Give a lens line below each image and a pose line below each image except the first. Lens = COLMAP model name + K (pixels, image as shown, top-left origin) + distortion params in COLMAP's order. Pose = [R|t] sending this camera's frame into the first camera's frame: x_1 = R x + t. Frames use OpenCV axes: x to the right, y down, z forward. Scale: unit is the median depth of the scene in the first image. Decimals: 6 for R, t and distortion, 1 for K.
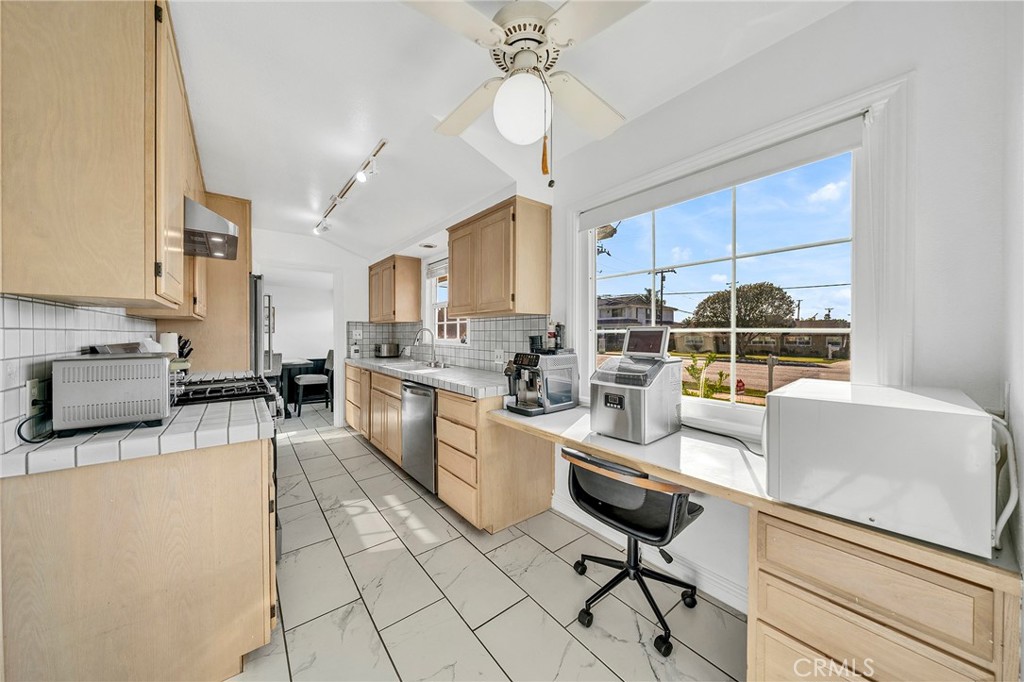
lens RADIAL K [[383.6, 0, 528.9], [0, 383.6, 338.6], [0, 0, 1]] dist [-0.040422, 0.000083]
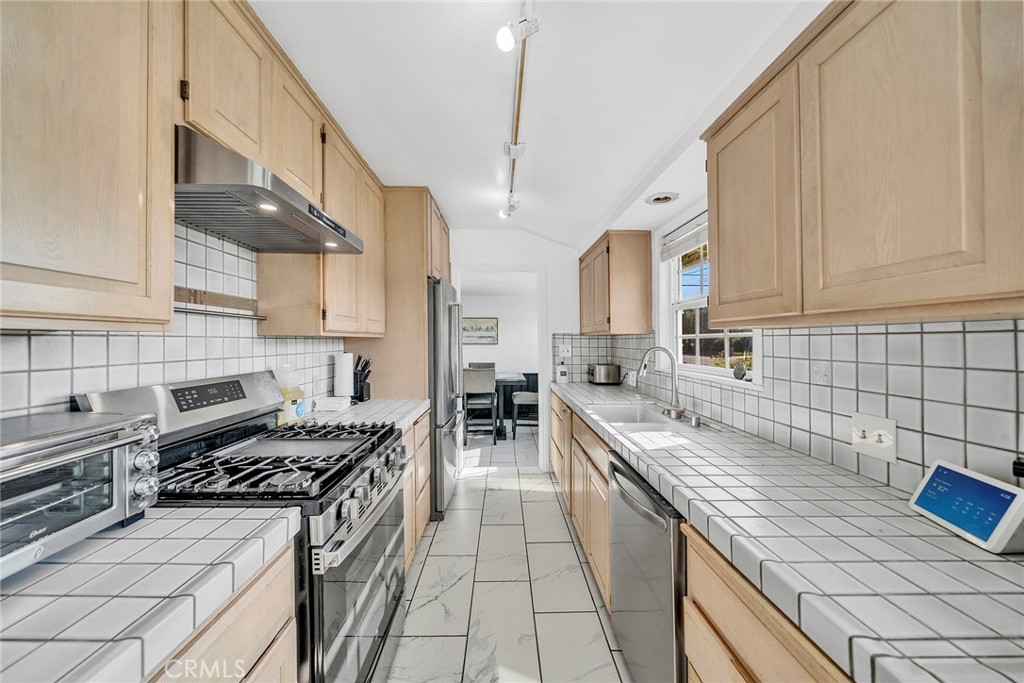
lens RADIAL K [[366.3, 0, 510.4], [0, 366.3, 331.8], [0, 0, 1]] dist [-0.000466, -0.000040]
pose [[0.786187, -0.015956, -0.617783, -0.099840], [-0.002507, 0.999576, -0.029009, -0.029471], [0.617984, 0.024355, 0.785814, 0.403423]]
